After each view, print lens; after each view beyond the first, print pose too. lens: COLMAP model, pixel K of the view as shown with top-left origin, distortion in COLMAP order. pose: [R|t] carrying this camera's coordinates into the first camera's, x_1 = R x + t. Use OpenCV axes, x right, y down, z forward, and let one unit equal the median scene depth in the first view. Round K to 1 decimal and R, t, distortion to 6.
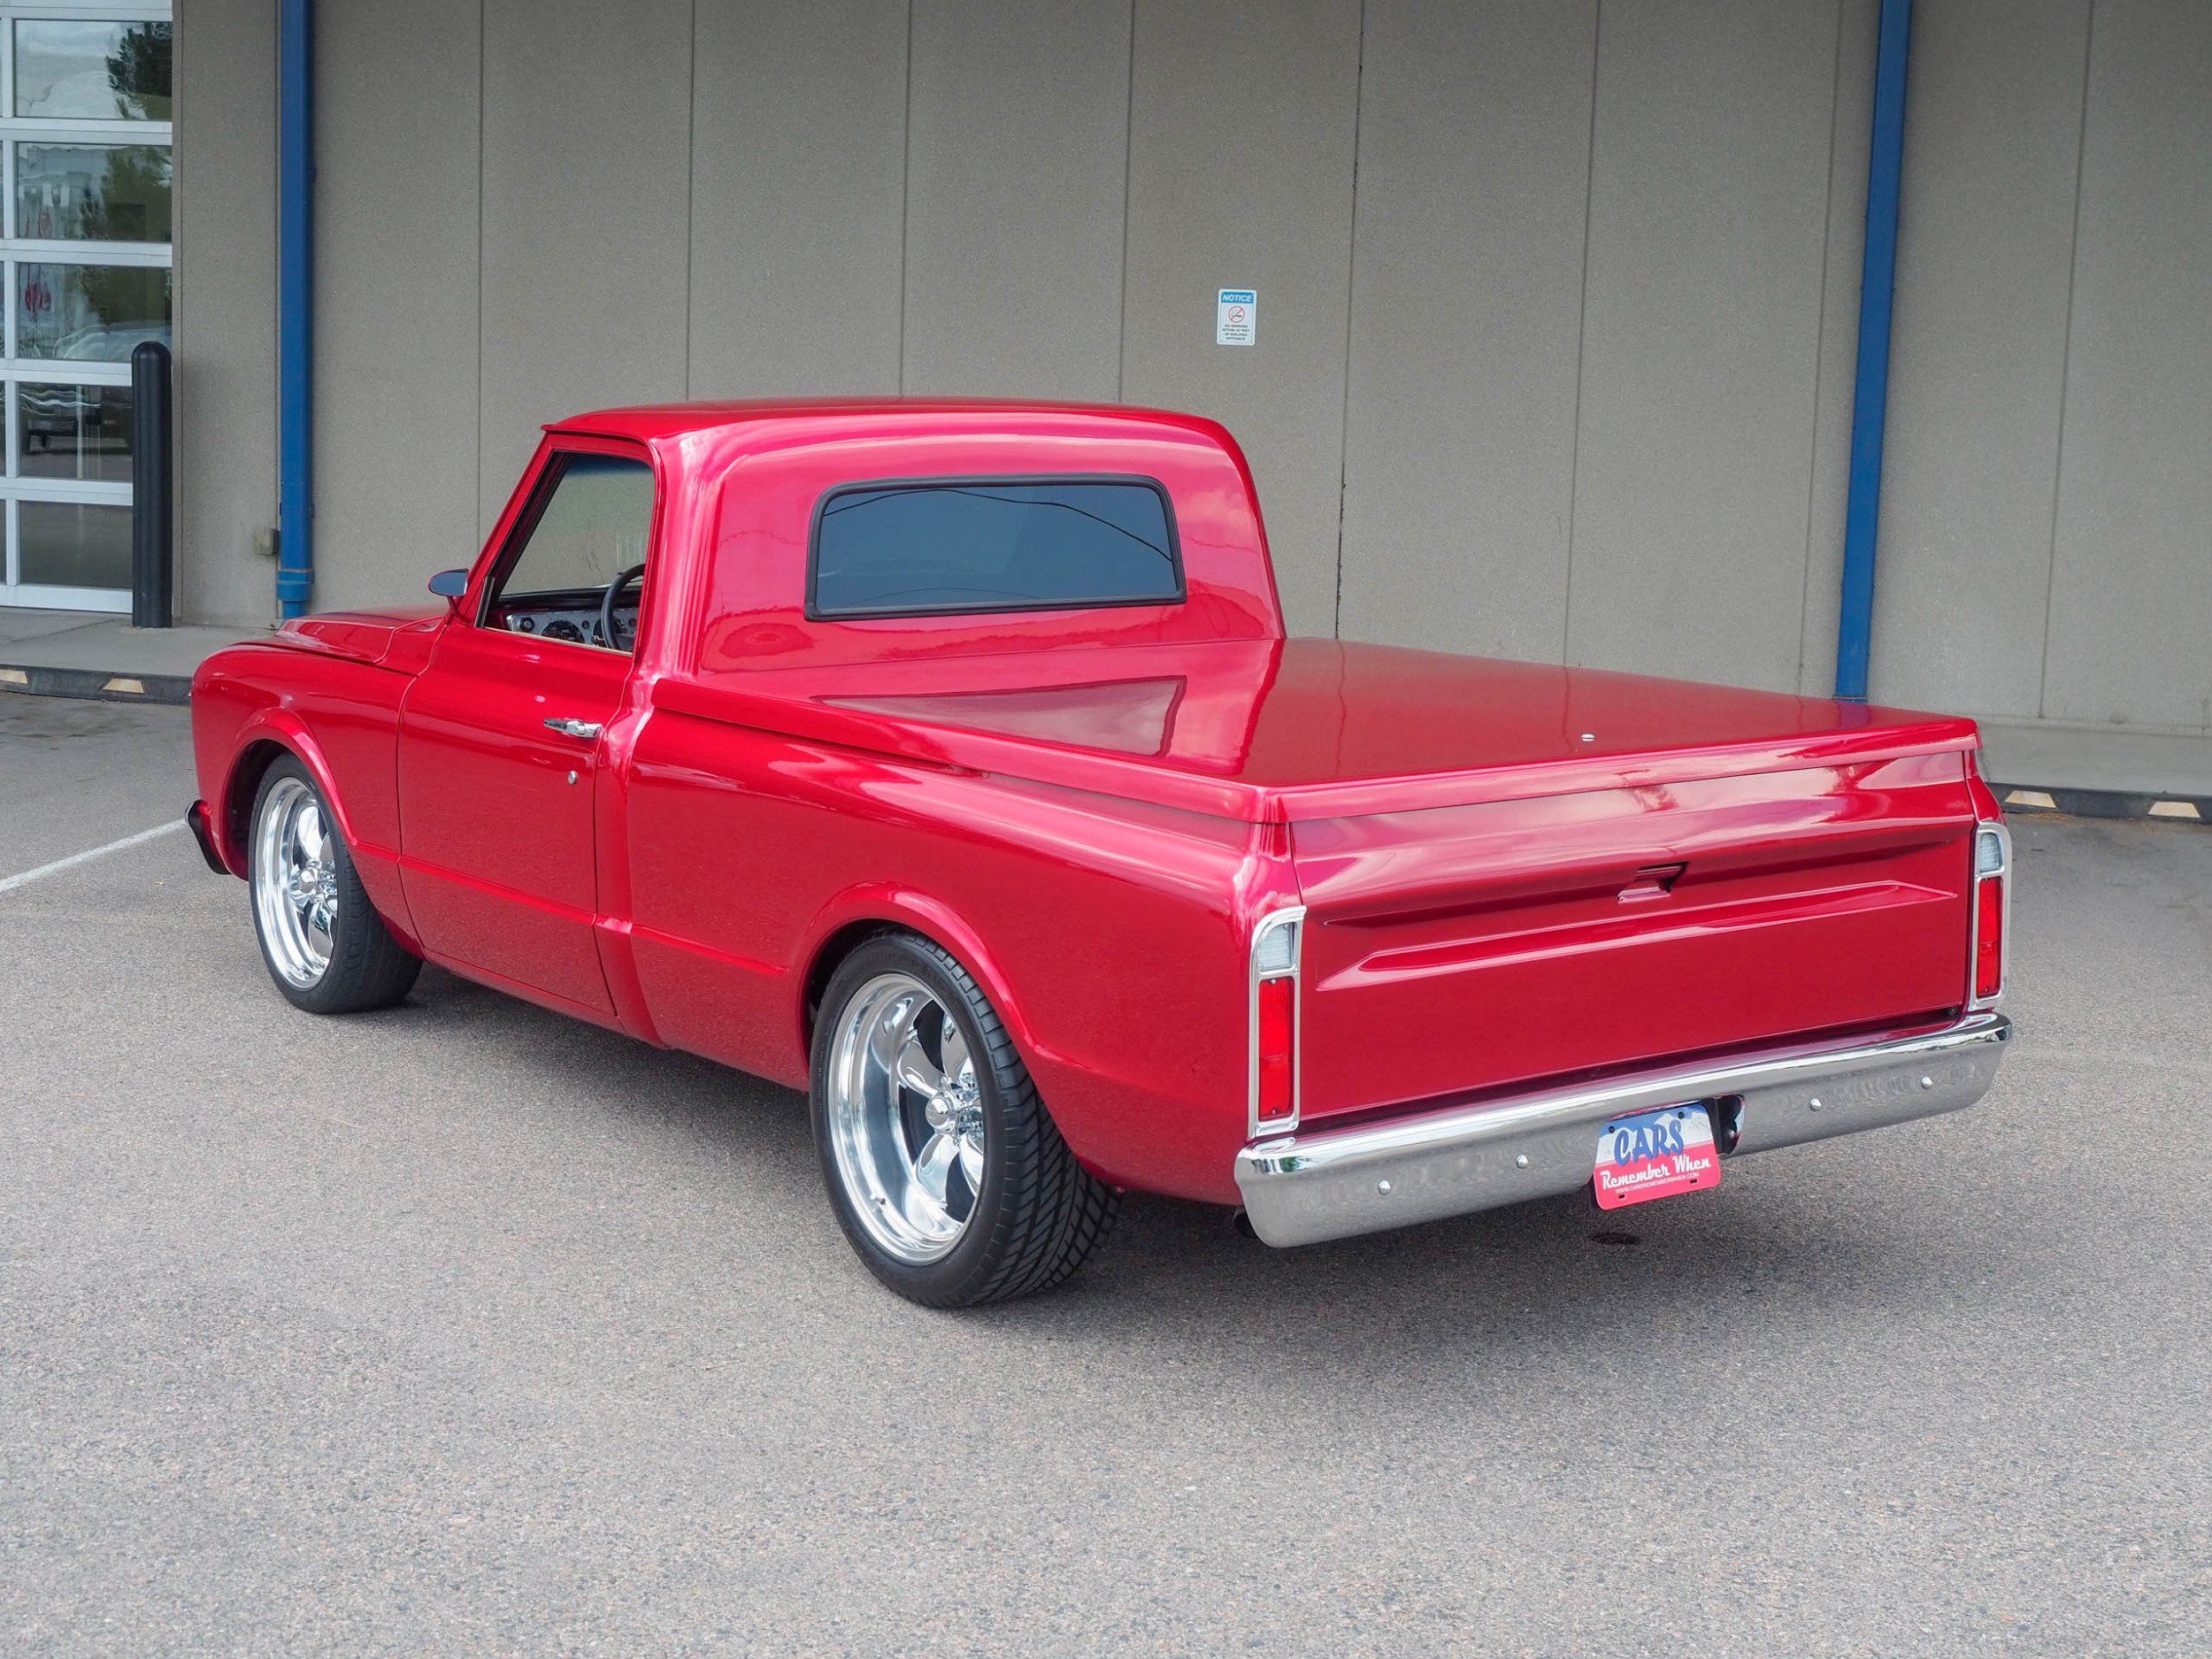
lens RADIAL K [[3544.8, 0, 1166.9], [0, 3544.8, 760.6], [0, 0, 1]] dist [0.057581, 0.000000]
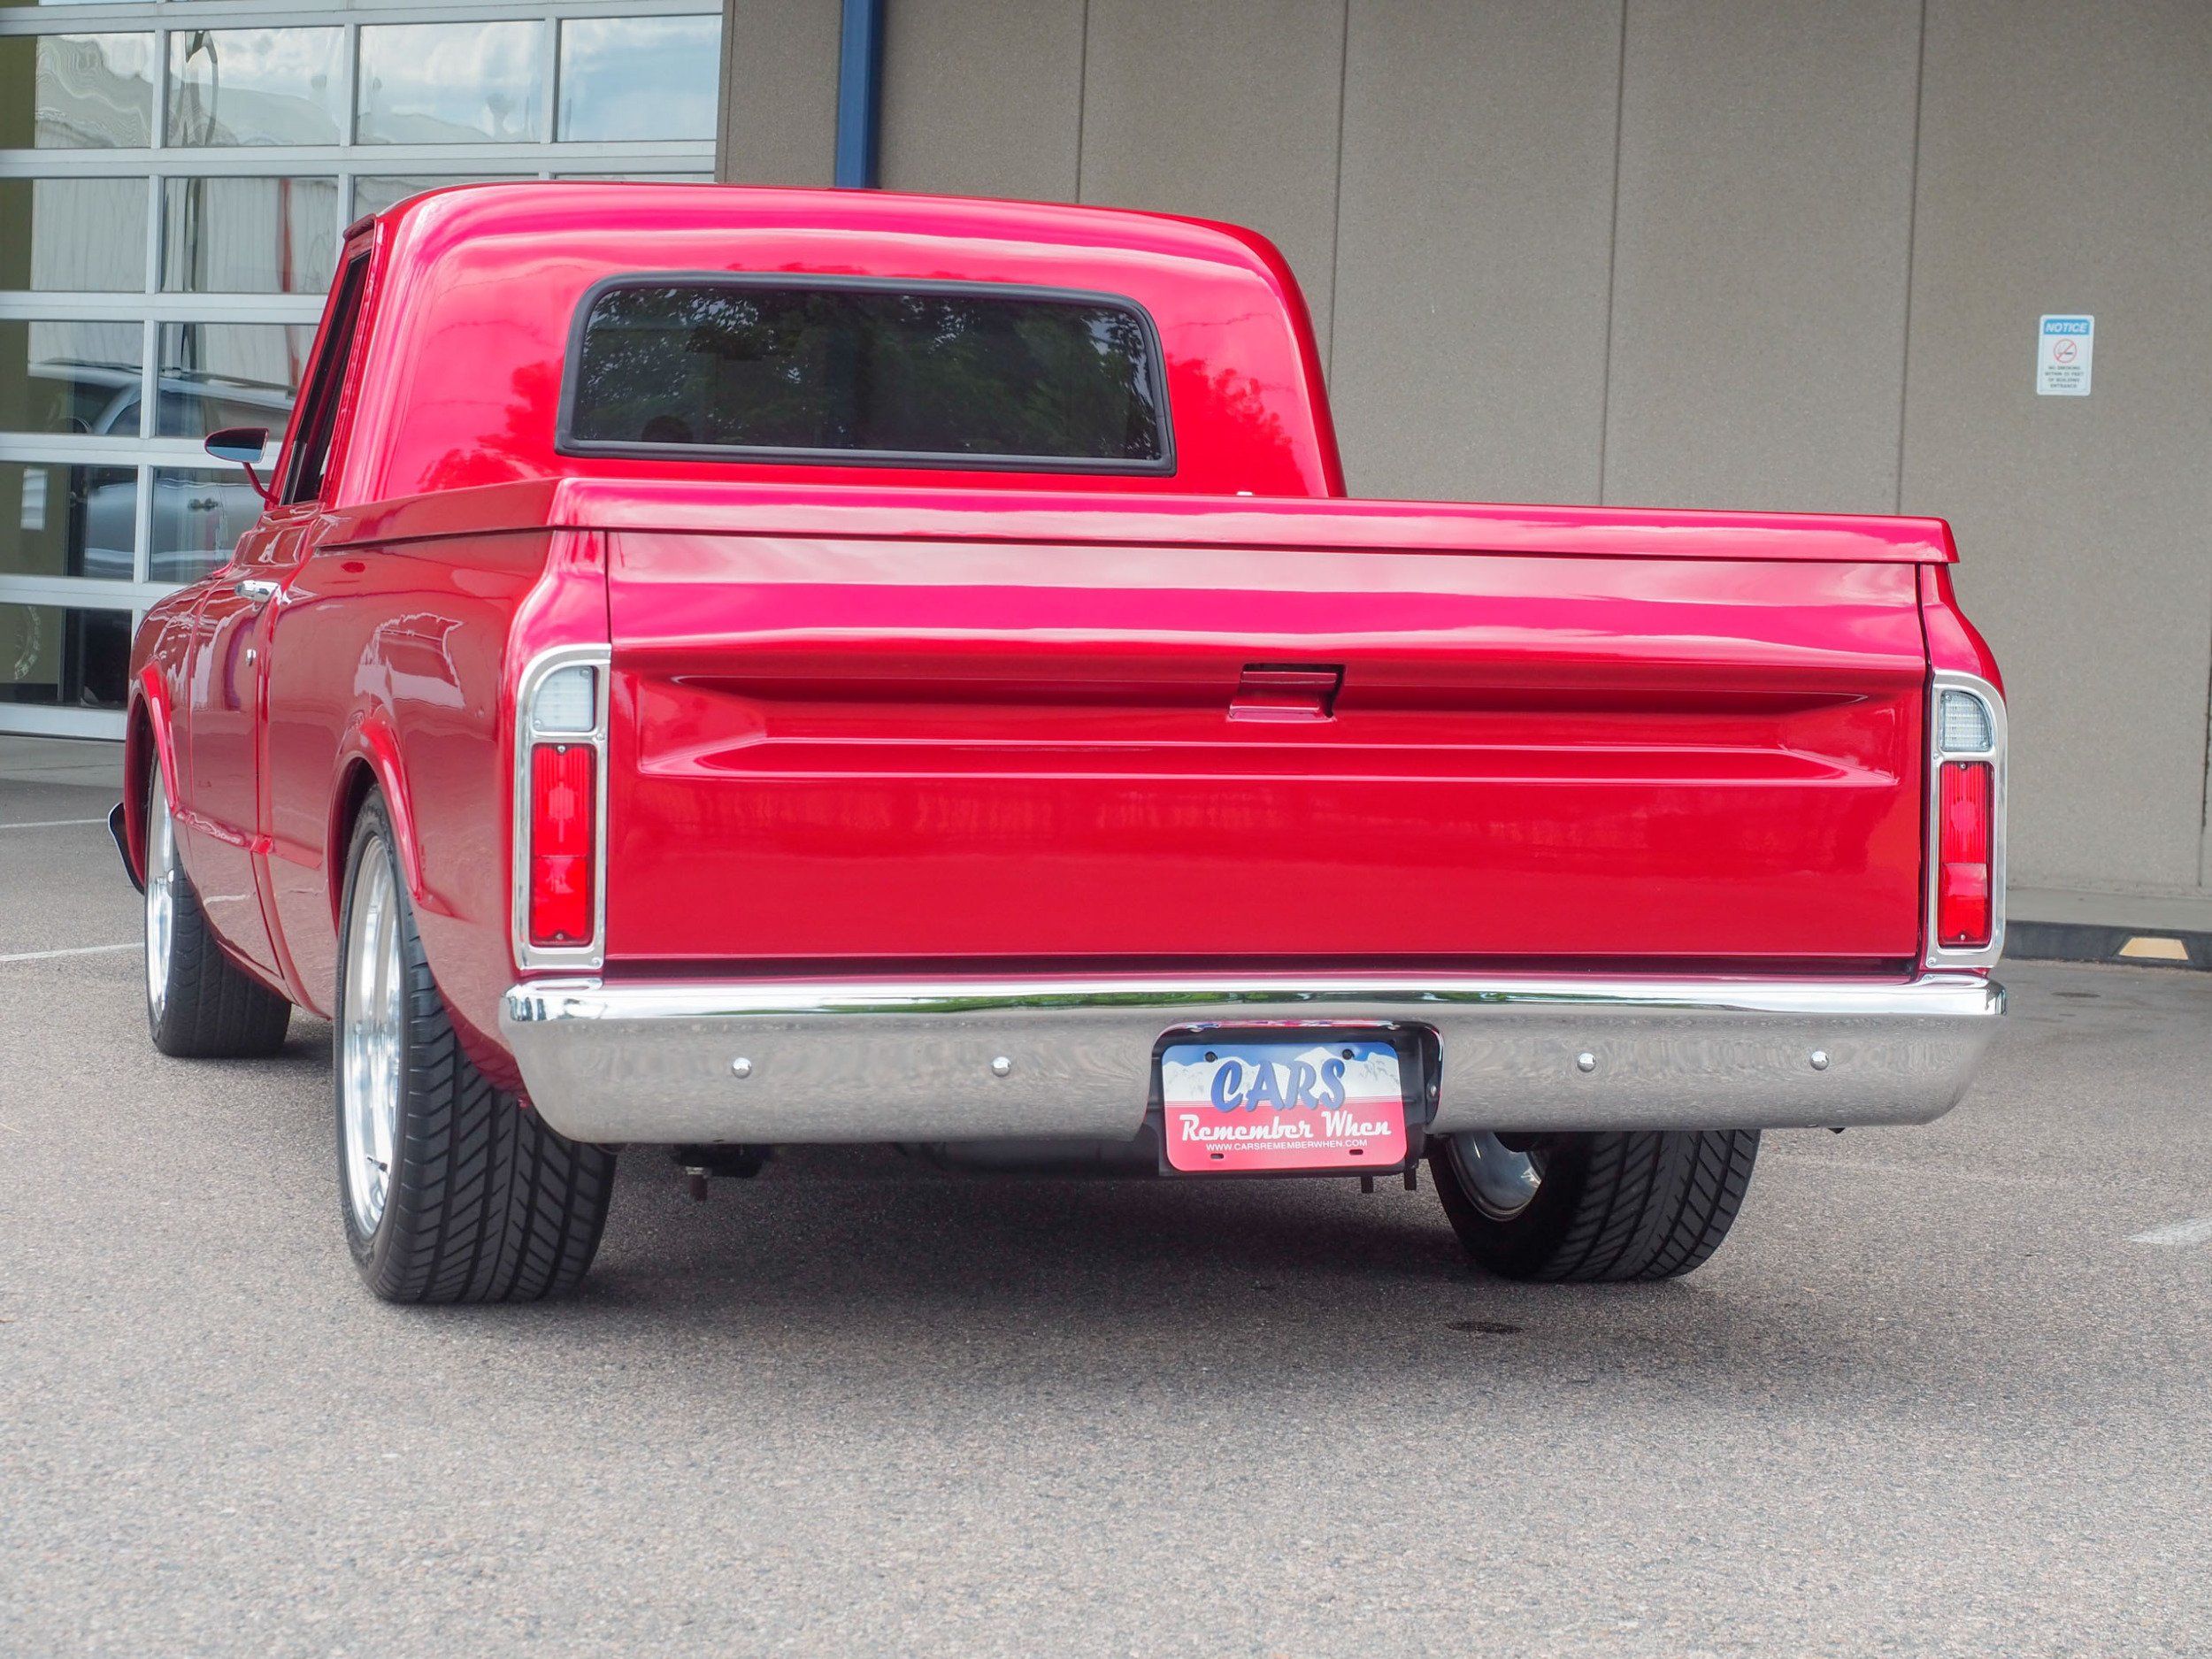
lens RADIAL K [[5009.6, 0, 1049.8], [0, 5009.6, 722.1], [0, 0, 1]] dist [-0.024016, 0.000000]
pose [[0.933282, 0.014711, -0.358842, 0.410198], [-0.057334, 0.992449, -0.108431, 0.136750], [0.354538, 0.121770, 0.927079, 0.094176]]
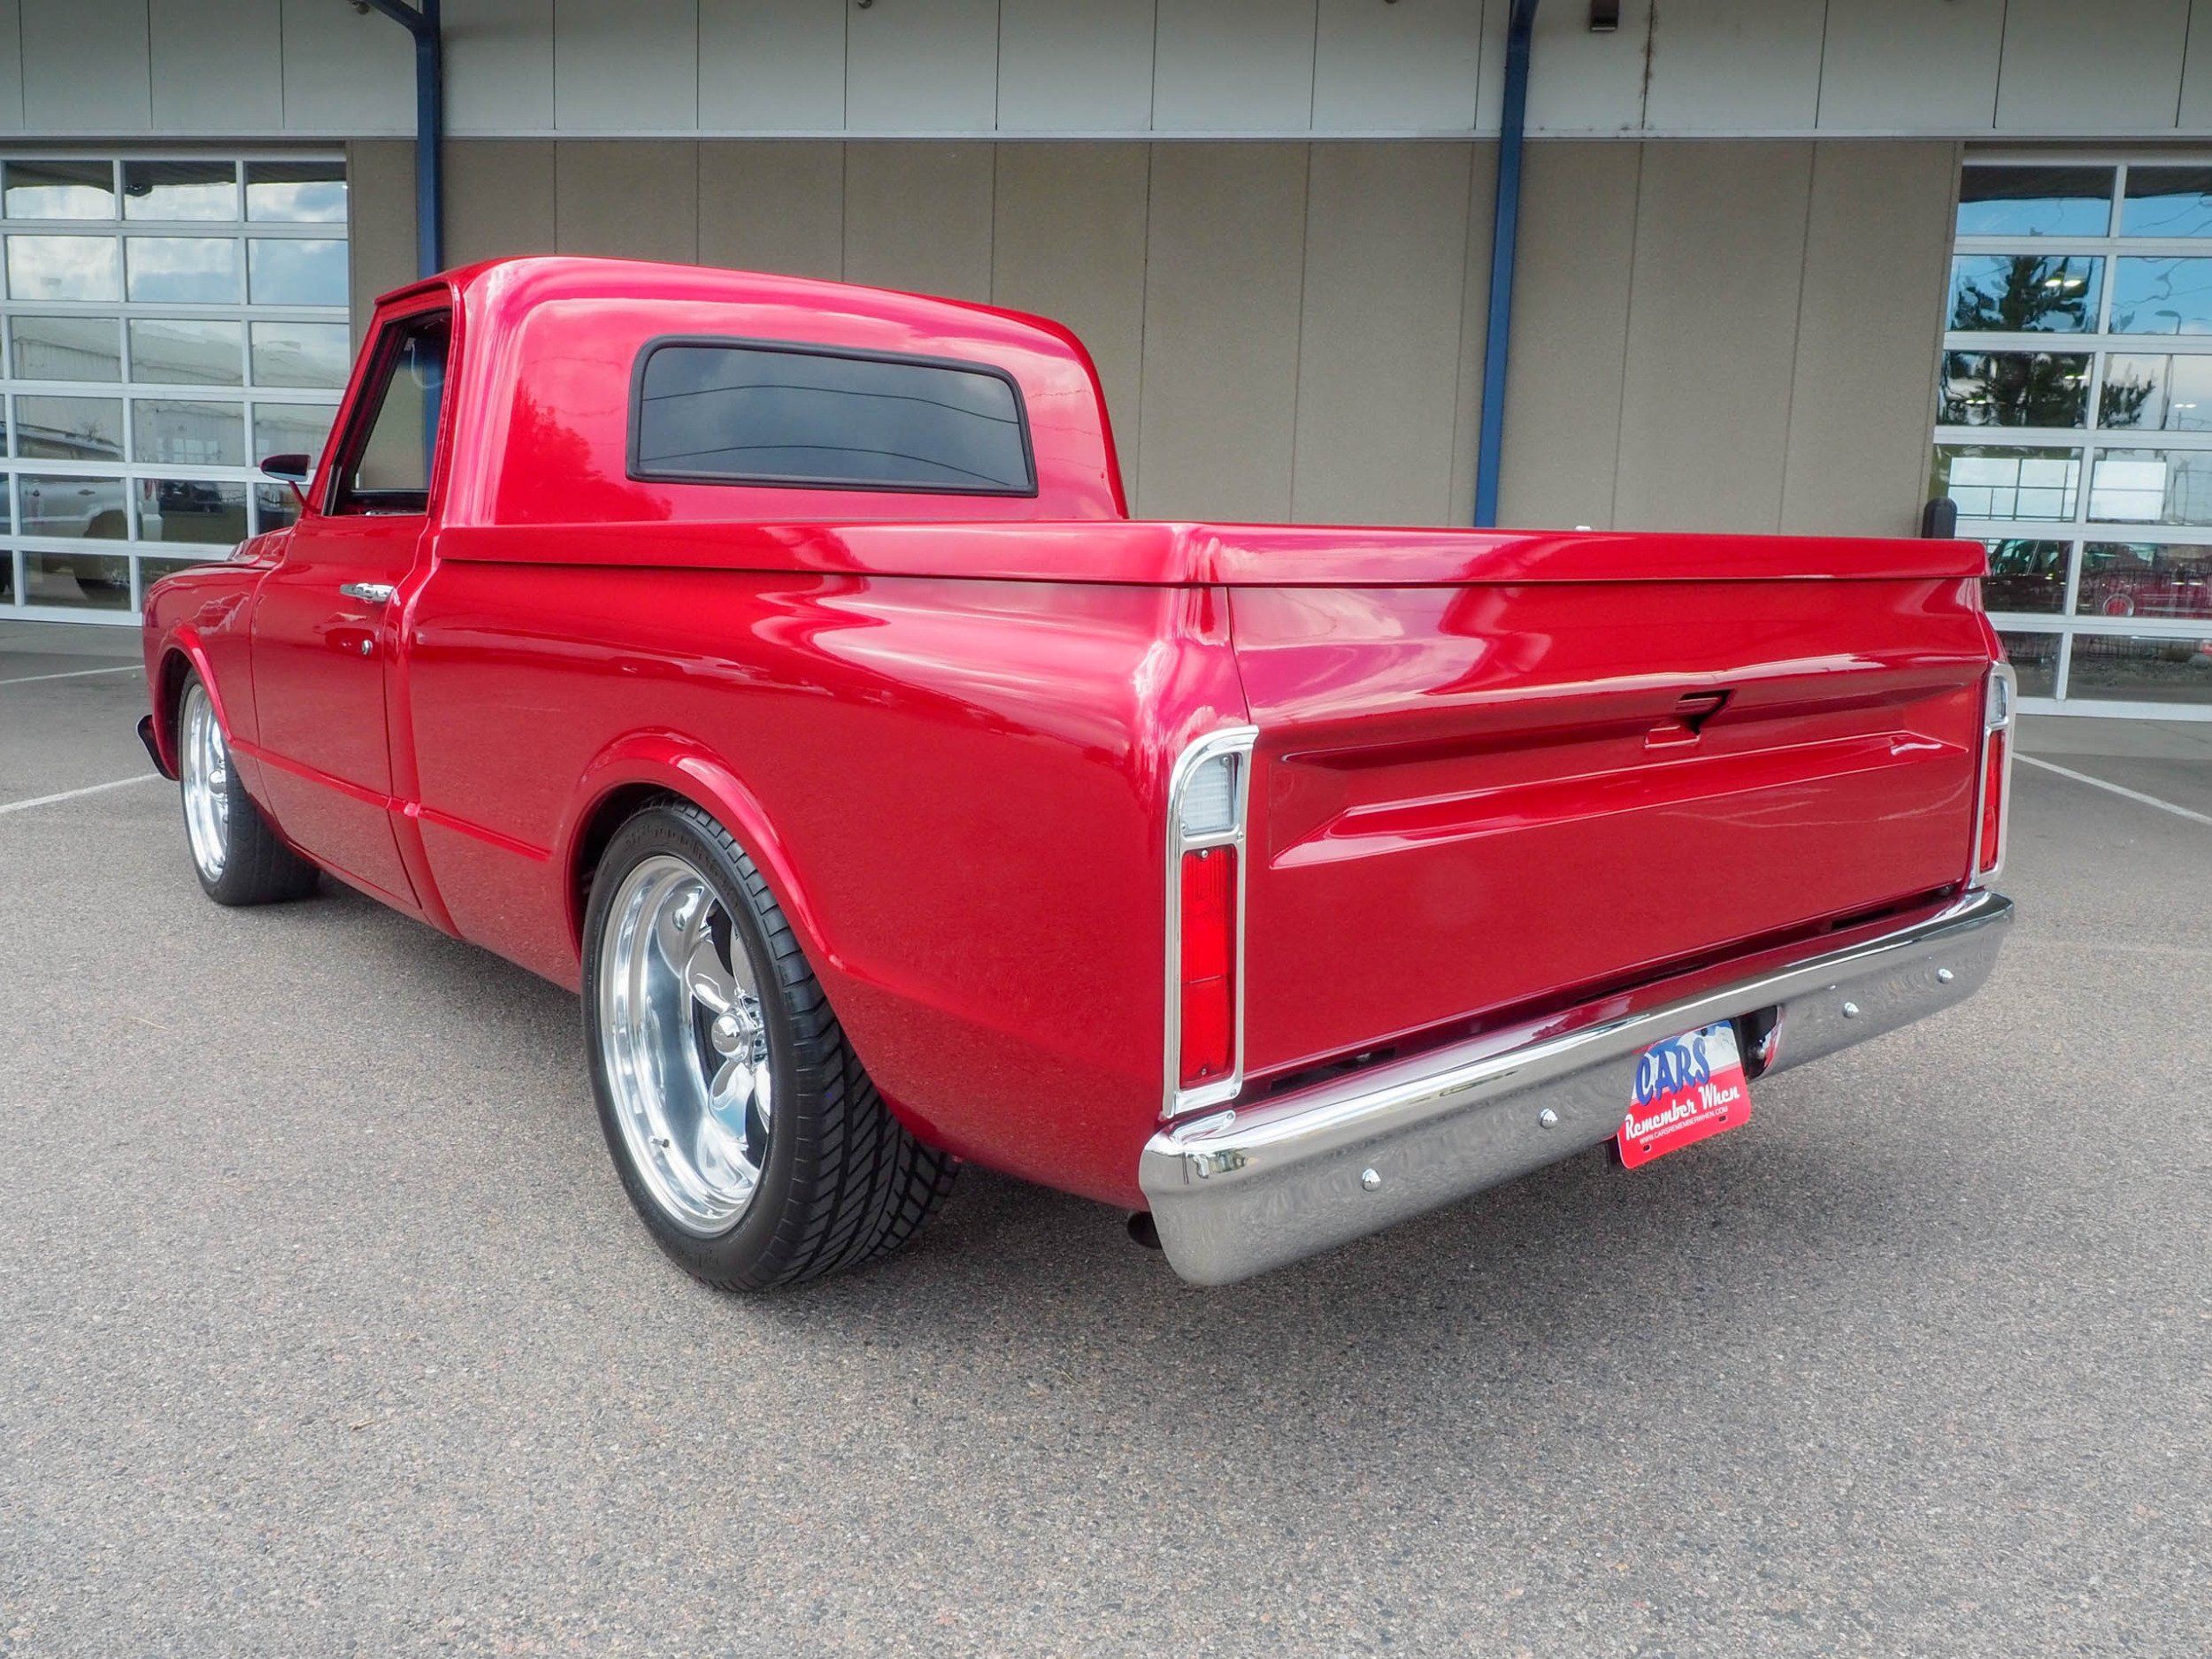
lens RADIAL K [[1706.4, 0, 1107.9], [0, 1706.4, 796.5], [0, 0, 1]] dist [0.017383, -0.033798]
pose [[0.998644, -0.006921, 0.051605, -0.000481], [0.006099, 0.999852, 0.016067, 0.041283], [-0.051709, -0.015731, 0.998538, 0.614482]]
